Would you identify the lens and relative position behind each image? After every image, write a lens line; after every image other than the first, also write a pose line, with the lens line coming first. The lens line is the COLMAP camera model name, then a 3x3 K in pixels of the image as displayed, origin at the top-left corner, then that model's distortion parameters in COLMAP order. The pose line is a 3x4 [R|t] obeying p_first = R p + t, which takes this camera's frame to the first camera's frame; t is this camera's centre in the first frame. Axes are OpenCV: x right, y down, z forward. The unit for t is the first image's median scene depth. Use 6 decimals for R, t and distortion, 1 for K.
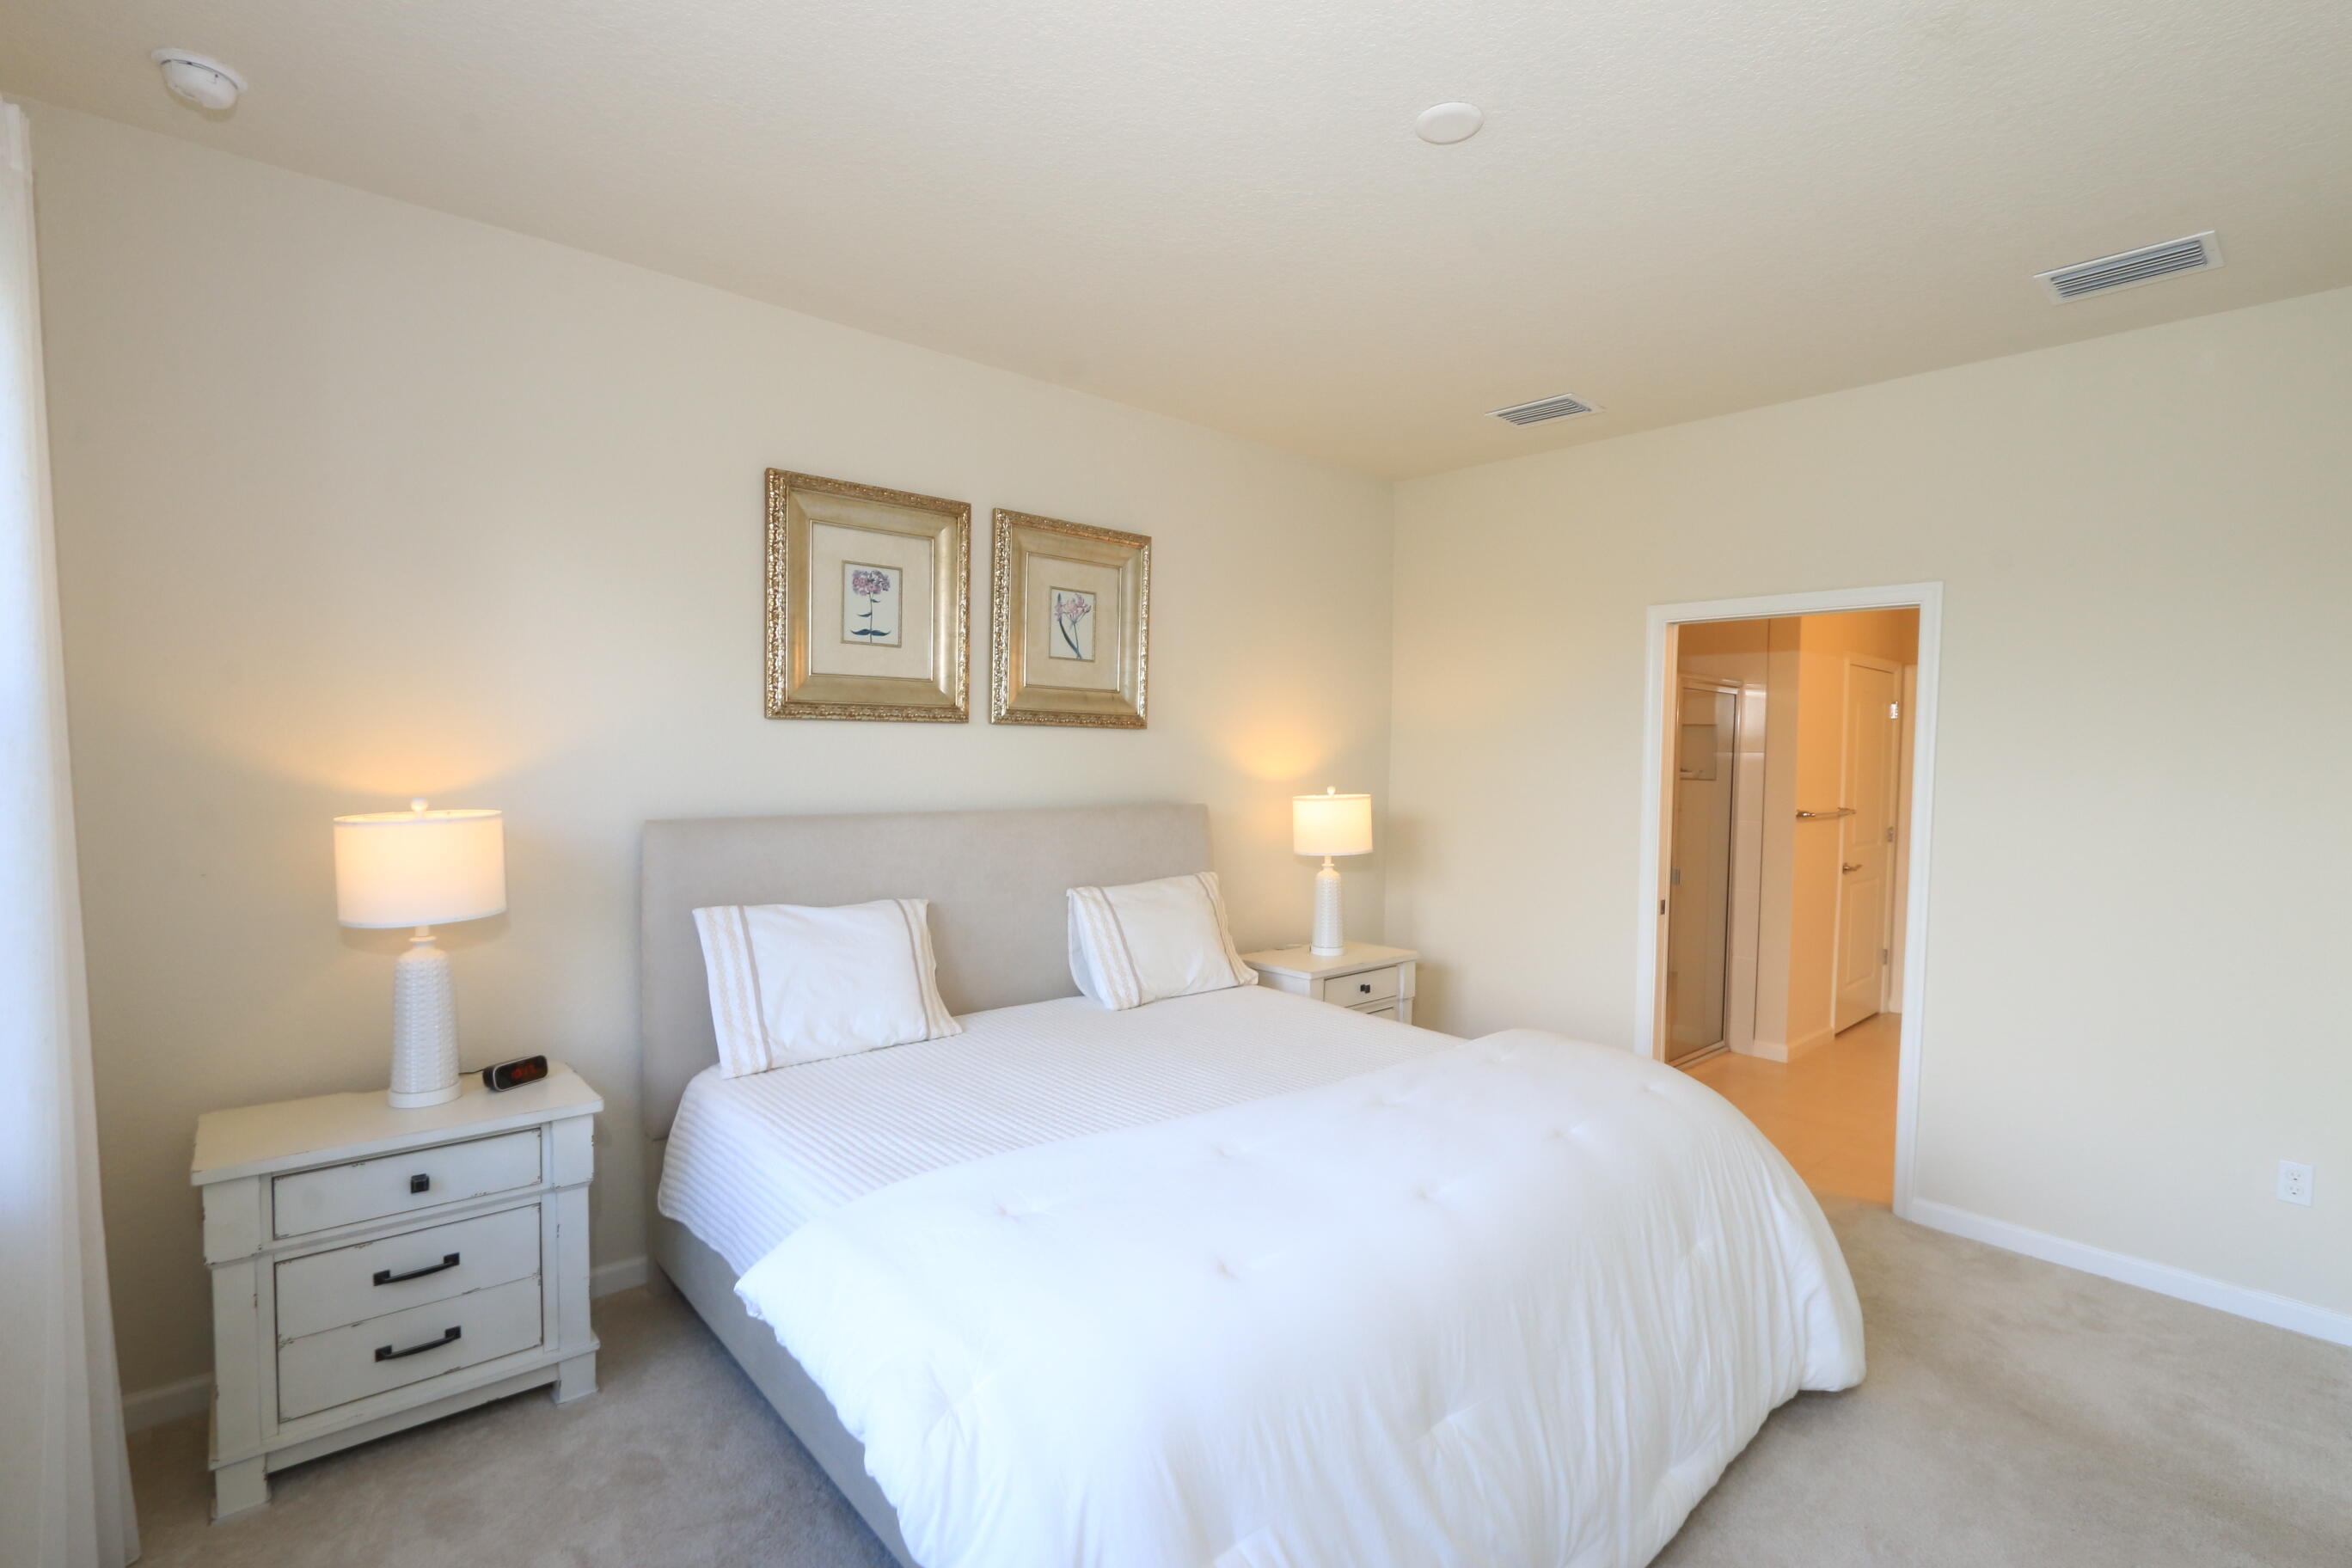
lens RADIAL K [[1095.2, 0, 1171.2], [0, 1095.2, 775.6], [0, 0, 1]] dist [-0.002650, 0.000141]
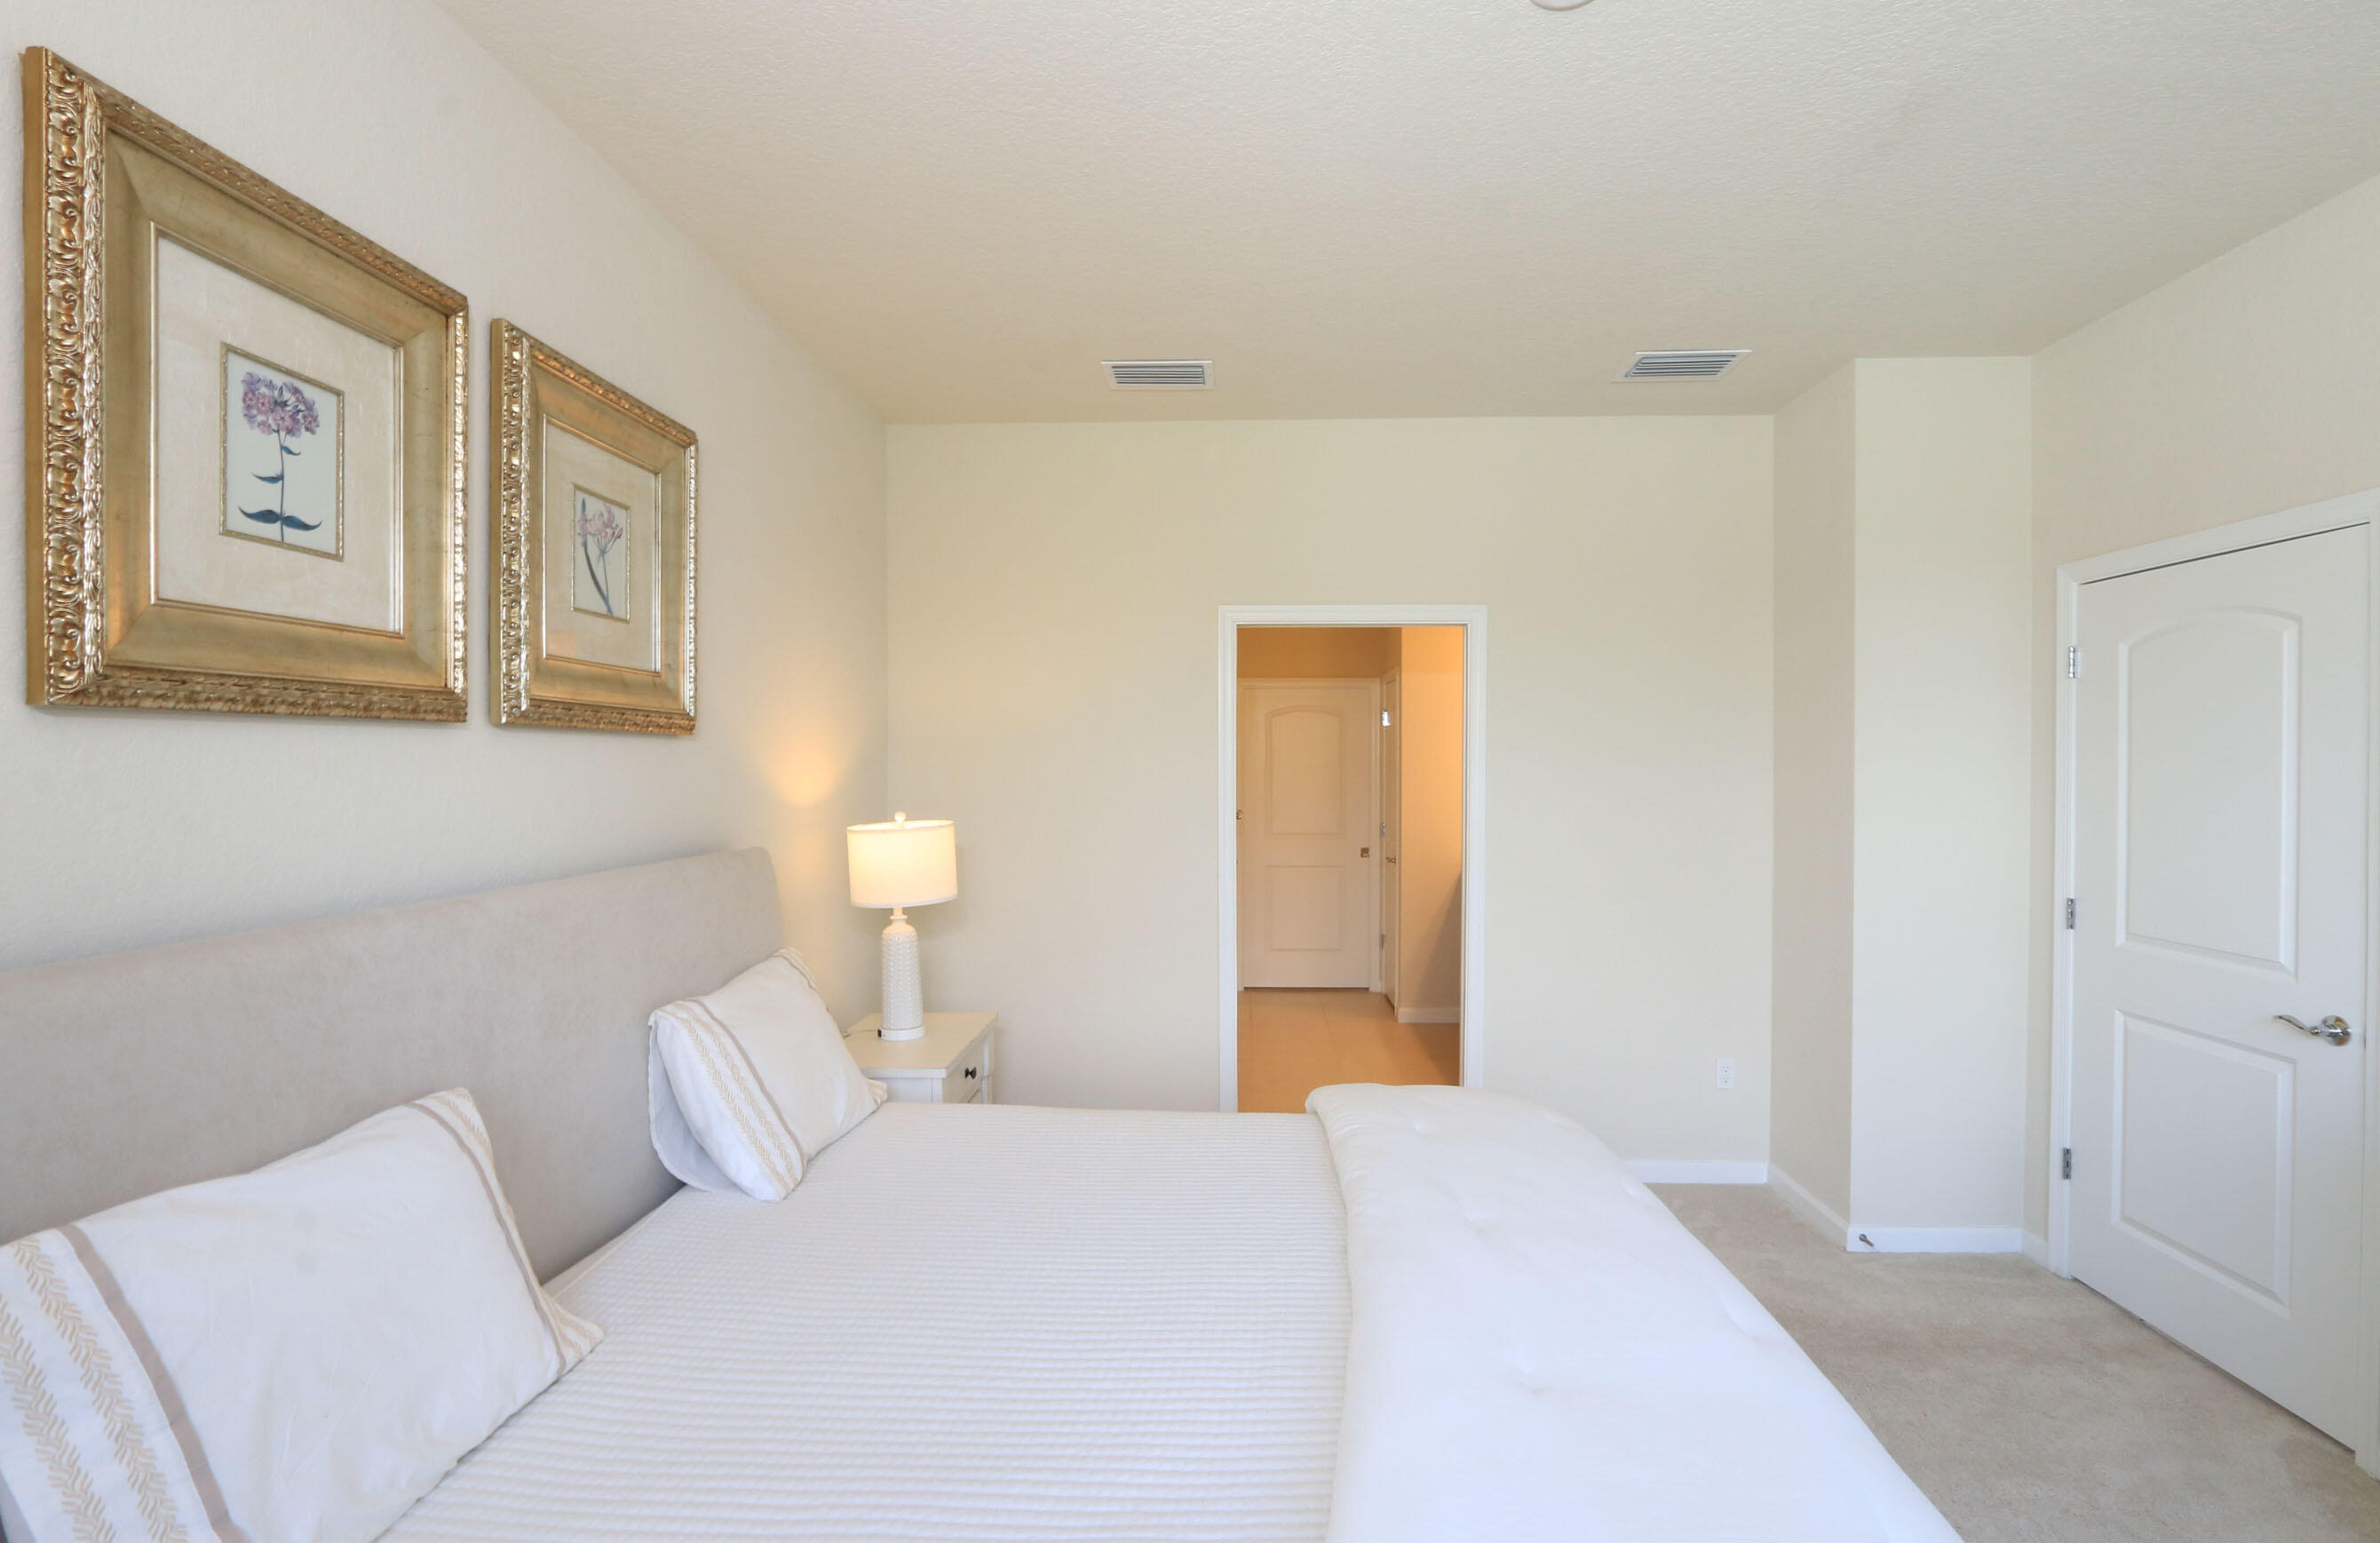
lens RADIAL K [[1131.1, 0, 1190.0], [0, 1131.1, 771.5], [0, 0, 1]] dist [-0.001765, -0.000138]
pose [[0.695813, -0.021292, 0.717908, -0.327821], [0.029334, 0.999569, 0.001214, -0.015789], [-0.717624, 0.020215, 0.696137, 0.385334]]
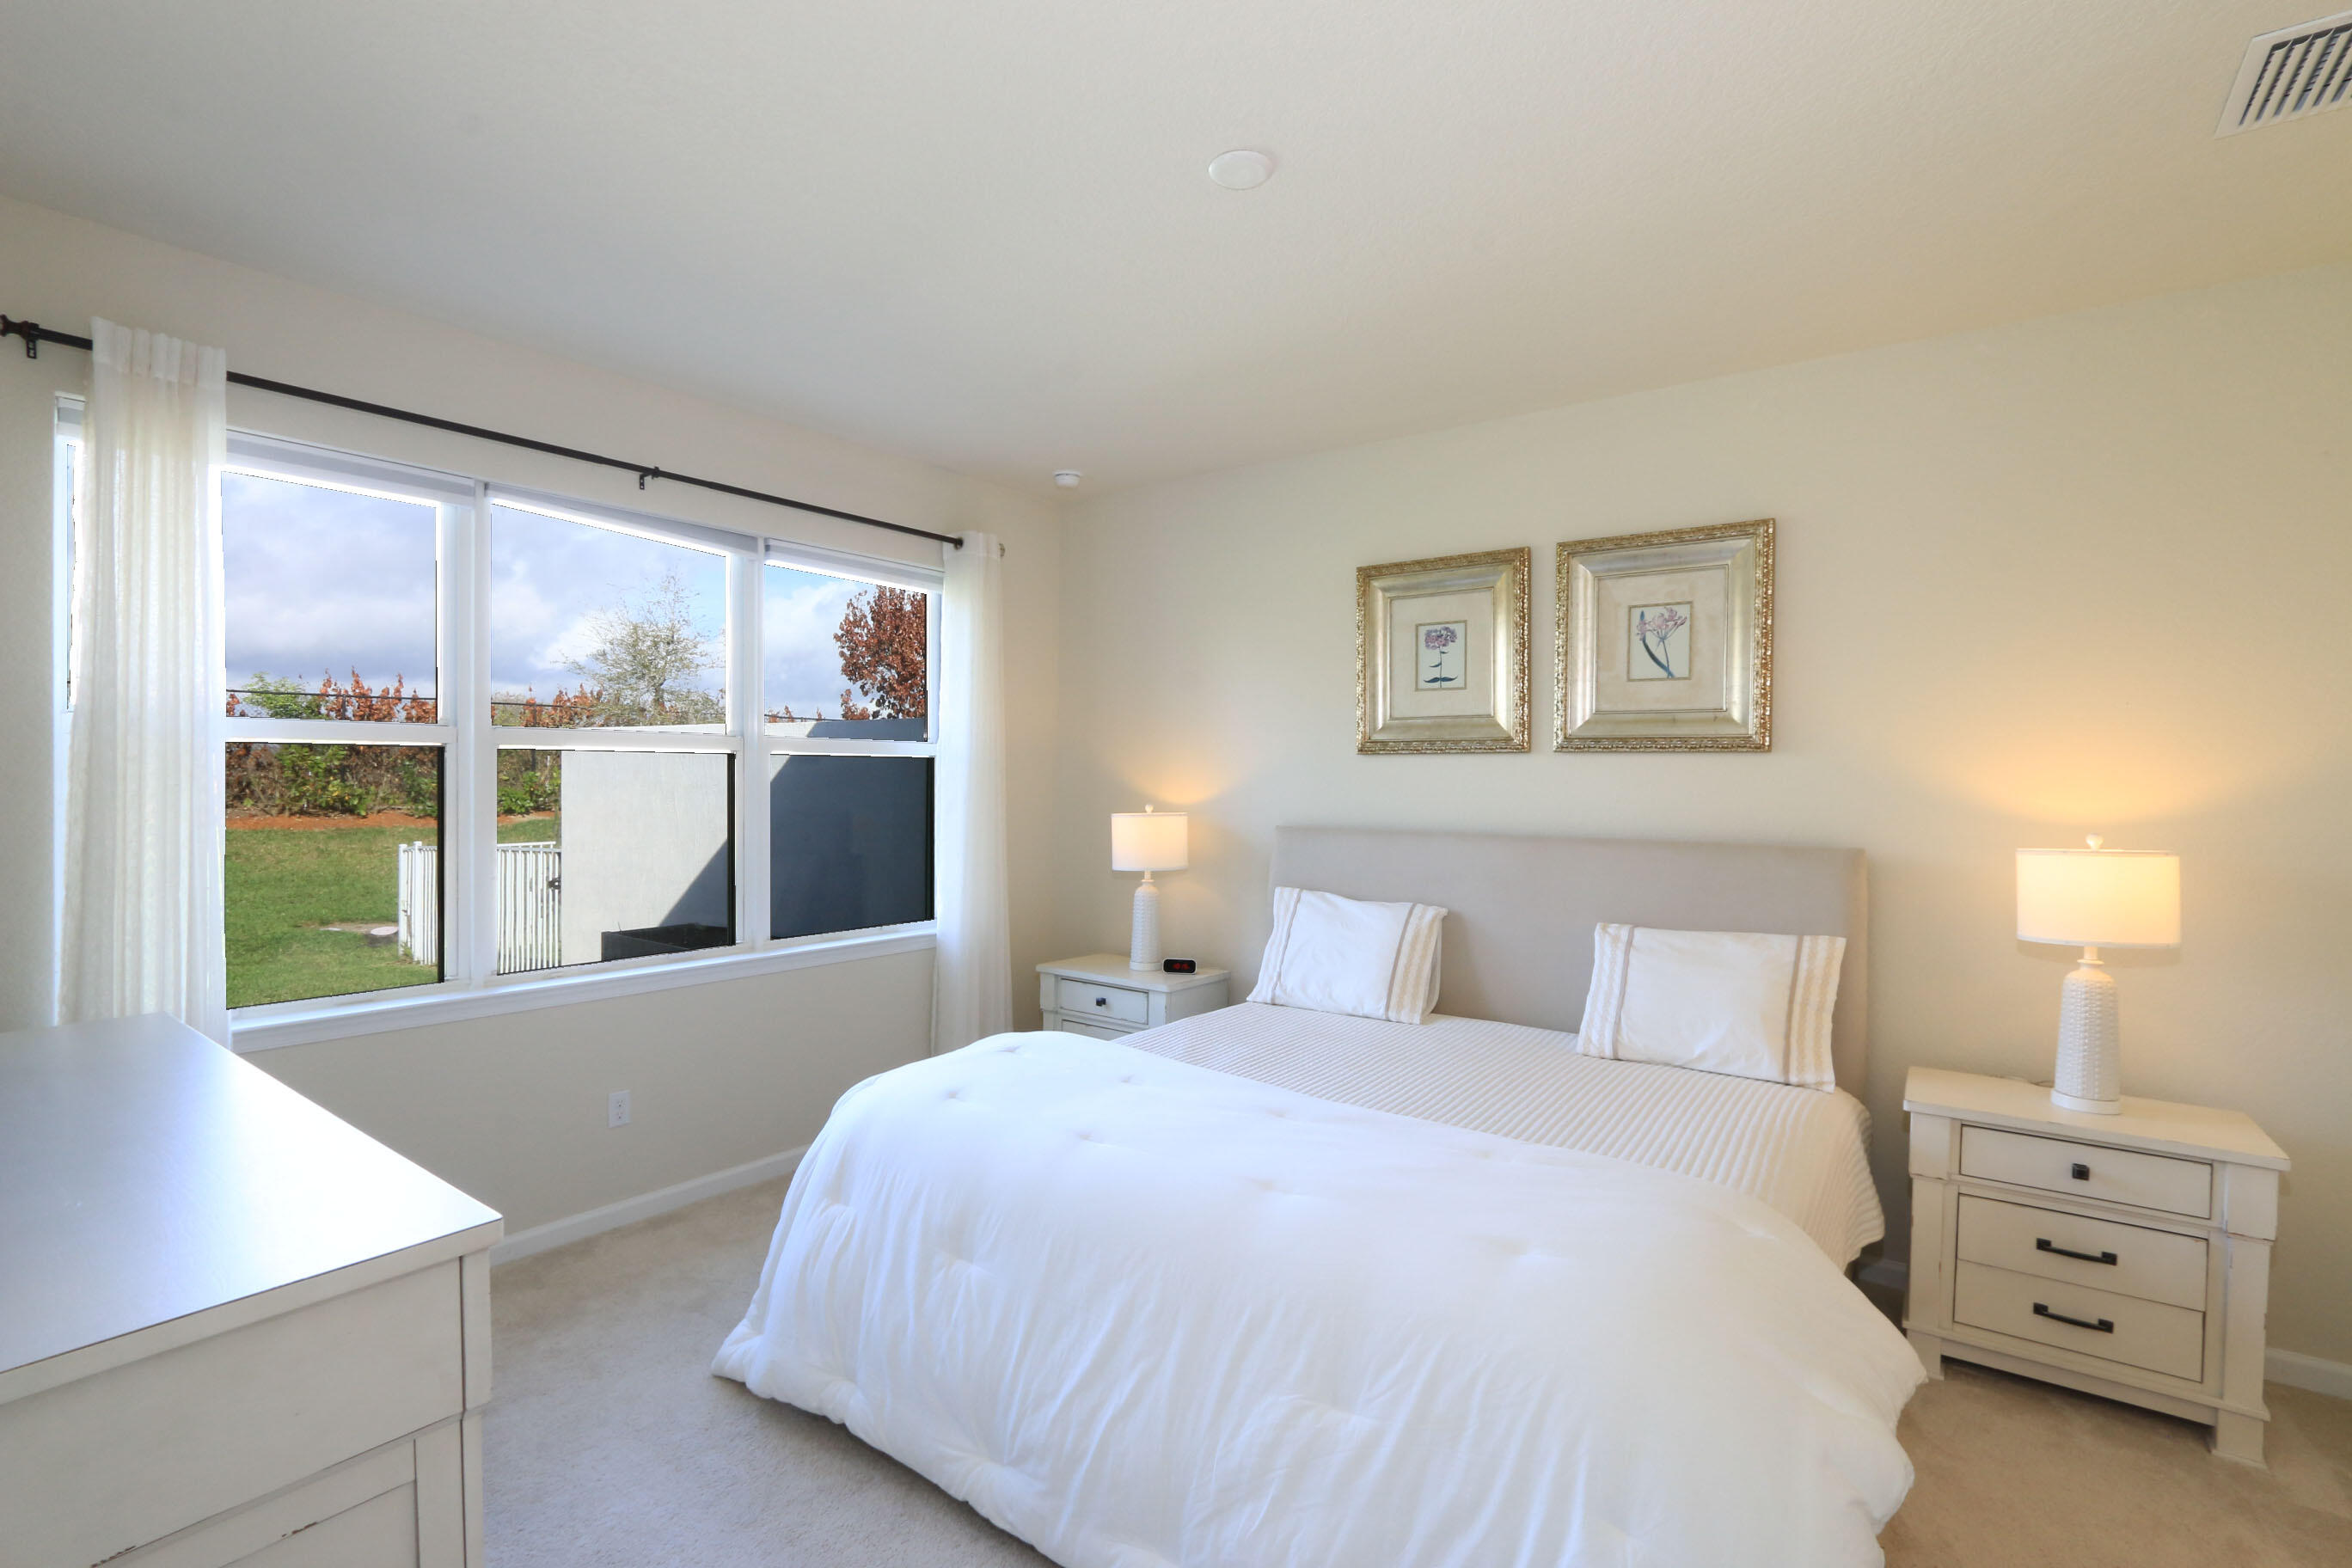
lens RADIAL K [[1095.2, 0, 1171.2], [0, 1095.2, 775.6], [0, 0, 1]] dist [-0.002650, 0.000141]
pose [[0.205828, -0.006313, -0.978568, 0.774355], [-0.023657, 0.999655, -0.011425, -0.005637], [0.978302, 0.025502, 0.205607, 0.442518]]
